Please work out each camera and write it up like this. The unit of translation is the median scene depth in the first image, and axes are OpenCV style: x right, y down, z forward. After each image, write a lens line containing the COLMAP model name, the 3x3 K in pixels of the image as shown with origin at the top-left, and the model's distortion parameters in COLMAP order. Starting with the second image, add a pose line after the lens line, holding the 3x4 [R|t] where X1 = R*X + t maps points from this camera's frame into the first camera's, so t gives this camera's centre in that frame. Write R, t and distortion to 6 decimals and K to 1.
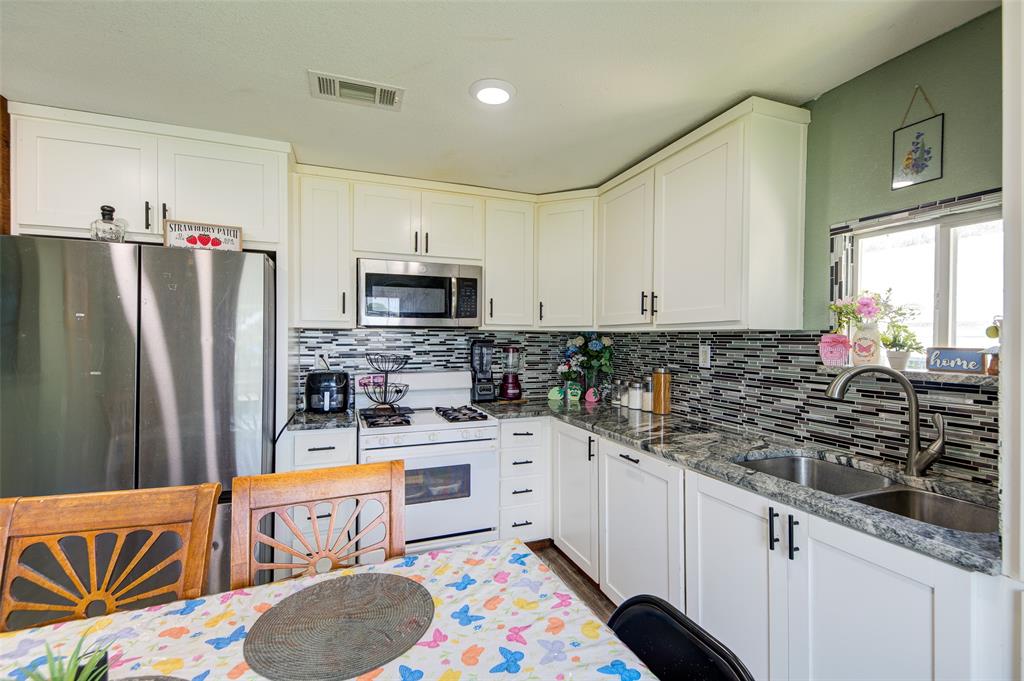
lens RADIAL K [[439.1, 0, 515.2], [0, 439.1, 343.4], [0, 0, 1]] dist [0.018560, -0.001699]
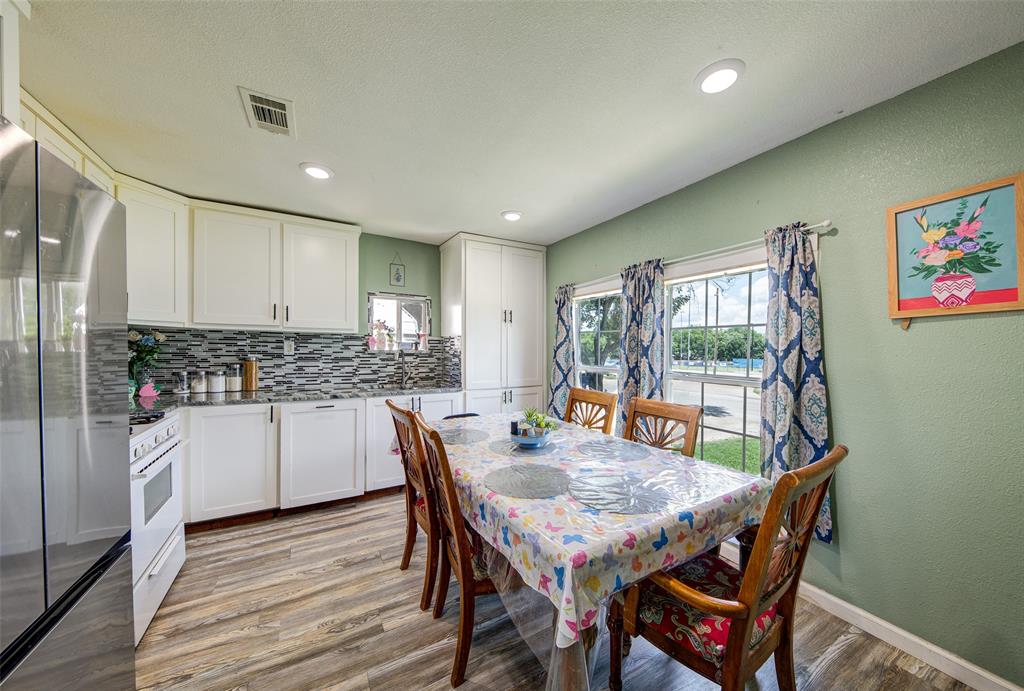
lens RADIAL K [[369.8, 0, 505.9], [0, 369.8, 354.3], [0, 0, 1]] dist [0.028405, 0.000042]
pose [[-0.101326, -0.025106, 0.994536, -1.039415], [-0.000879, 0.999683, 0.025147, 0.018010], [-0.994853, 0.001674, -0.101316, 0.361842]]
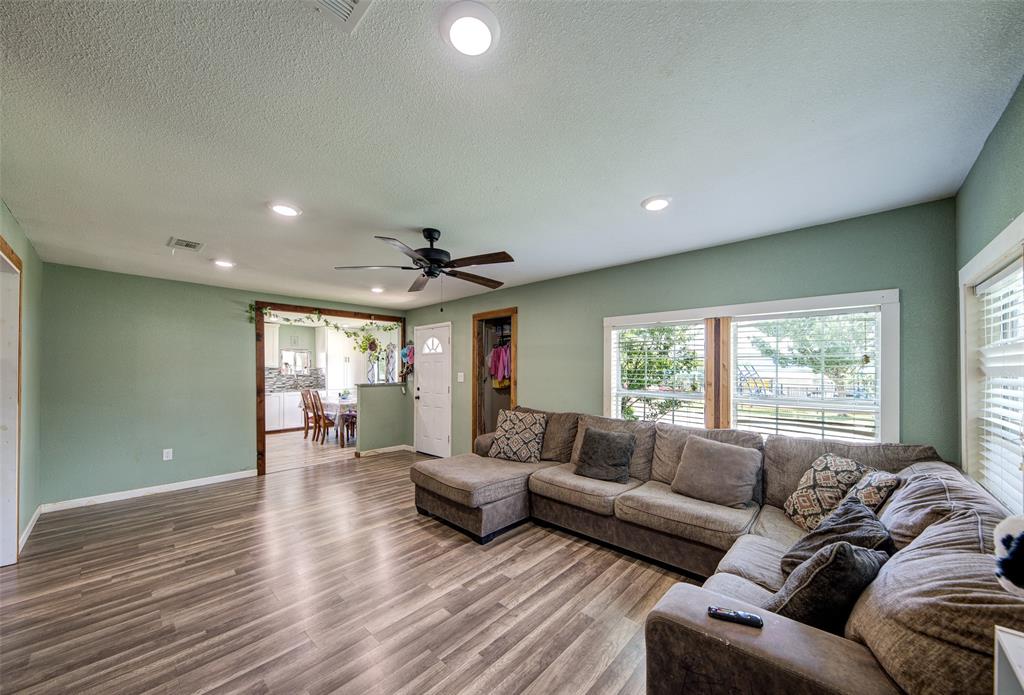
lens RADIAL K [[365.1, 0, 520.9], [0, 365.1, 365.3], [0, 0, 1]] dist [-0.000752, -0.000088]
pose [[-0.444527, -0.002171, 0.895763, -3.628979], [0.001922, 0.999992, 0.003378, -0.052200], [-0.895764, 0.003223, -0.444519, 0.262231]]
